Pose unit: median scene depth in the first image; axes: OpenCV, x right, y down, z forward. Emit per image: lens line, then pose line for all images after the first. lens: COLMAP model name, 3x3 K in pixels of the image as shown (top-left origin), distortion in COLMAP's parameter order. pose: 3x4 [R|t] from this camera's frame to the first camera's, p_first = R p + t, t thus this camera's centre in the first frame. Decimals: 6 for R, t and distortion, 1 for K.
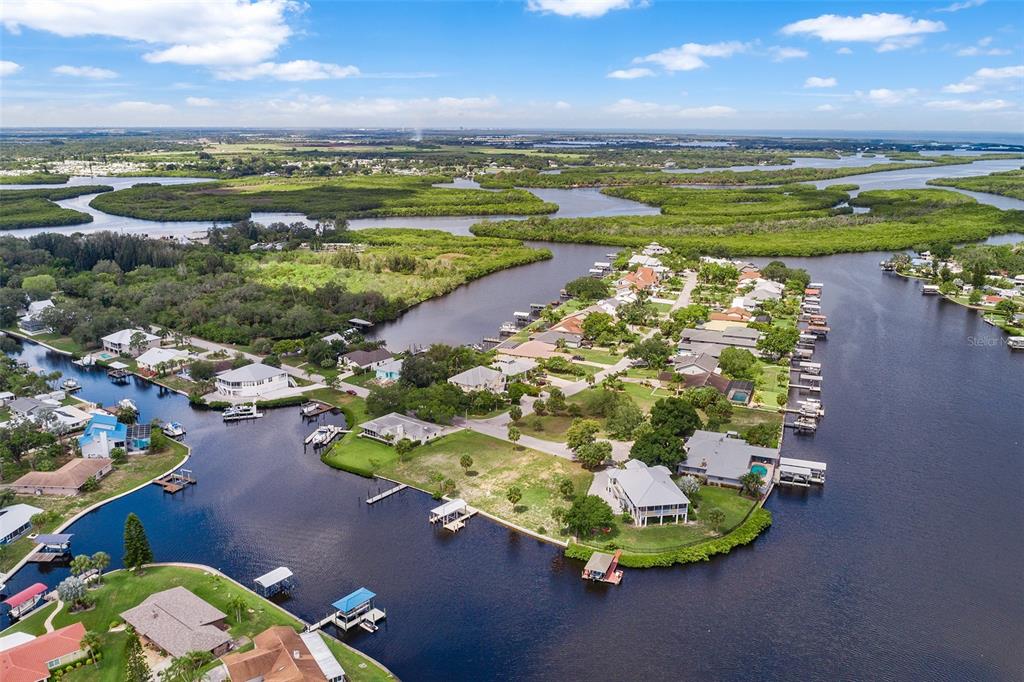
lens RADIAL K [[812.0, 0, 515.6], [0, 812.0, 341.0], [0, 0, 1]] dist [-0.007108, 0.001912]
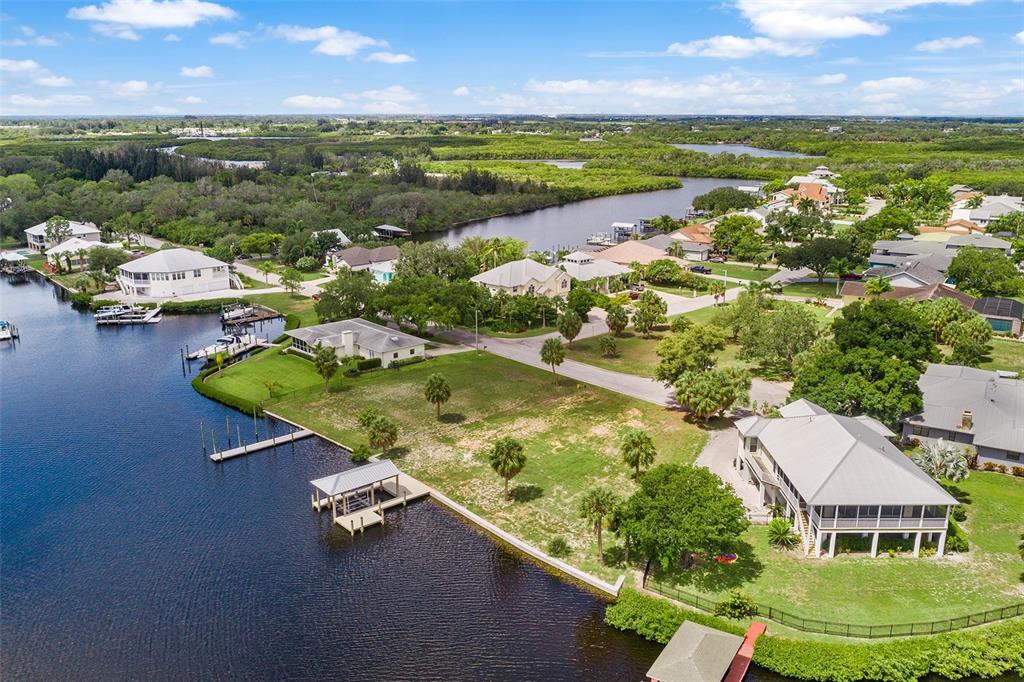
lens RADIAL K [[812.0, 0, 515.6], [0, 812.0, 341.0], [0, 0, 1]] dist [-0.007108, 0.001912]
pose [[0.984467, 0.033527, -0.172337, 0.066470], [-0.034253, 0.999412, -0.001239, 0.115775], [0.172194, 0.007123, 0.985037, 0.523820]]
